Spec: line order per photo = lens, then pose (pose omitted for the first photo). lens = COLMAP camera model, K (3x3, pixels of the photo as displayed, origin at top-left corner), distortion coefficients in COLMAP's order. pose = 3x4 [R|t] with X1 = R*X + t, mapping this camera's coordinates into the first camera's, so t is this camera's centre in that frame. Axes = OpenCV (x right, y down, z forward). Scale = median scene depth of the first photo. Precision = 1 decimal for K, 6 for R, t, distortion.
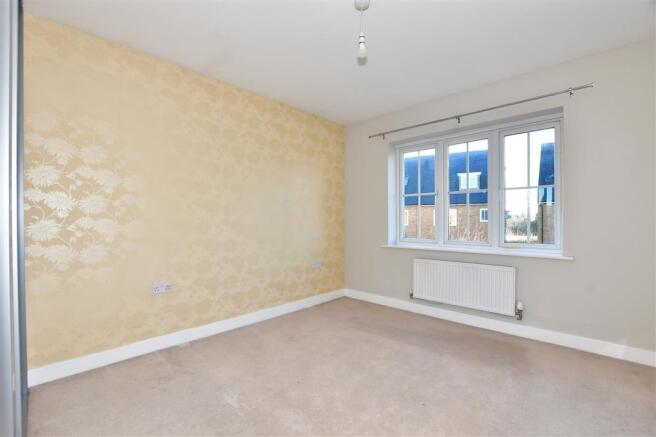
lens RADIAL K [[281.5, 0, 337.4], [0, 281.5, 218.3], [0, 0, 1]] dist [-0.000361, 0.000027]
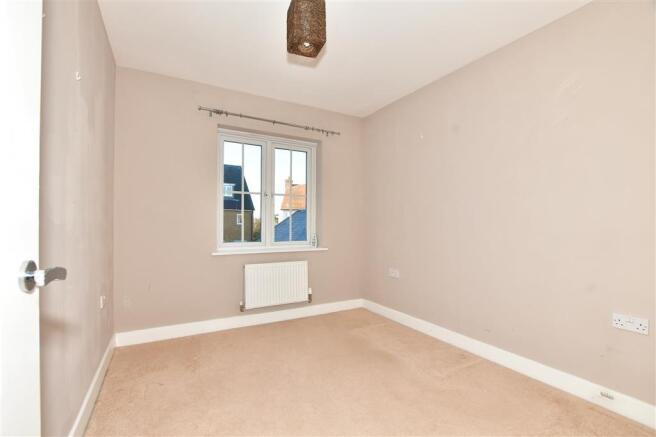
lens RADIAL K [[293.0, 0, 325.7], [0, 293.0, 210.3], [0, 0, 1]] dist [0.000422, 0.000052]
pose [[0.355905, 0.043681, 0.933501, -0.521233], [-0.019966, 0.999034, -0.039135, 0.003930], [-0.934309, -0.004710, 0.356433, 0.454763]]
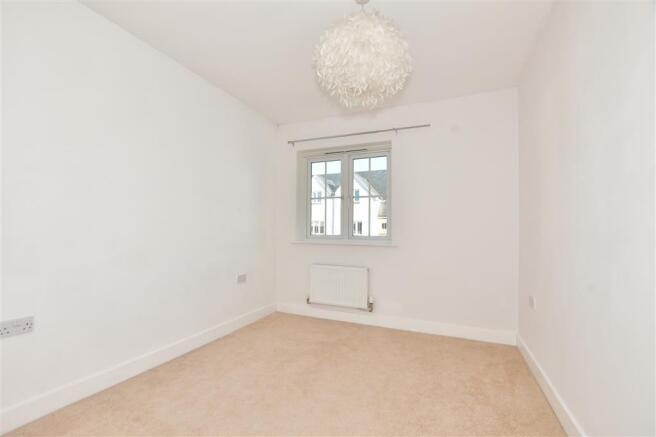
lens RADIAL K [[281.5, 0, 337.4], [0, 281.5, 218.3], [0, 0, 1]] dist [-0.000361, 0.000027]
pose [[0.948295, 0.023101, 0.316548, 0.116265], [-0.015028, 0.999497, -0.027921, -0.000859], [-0.317033, 0.021721, 0.948166, -0.098373]]
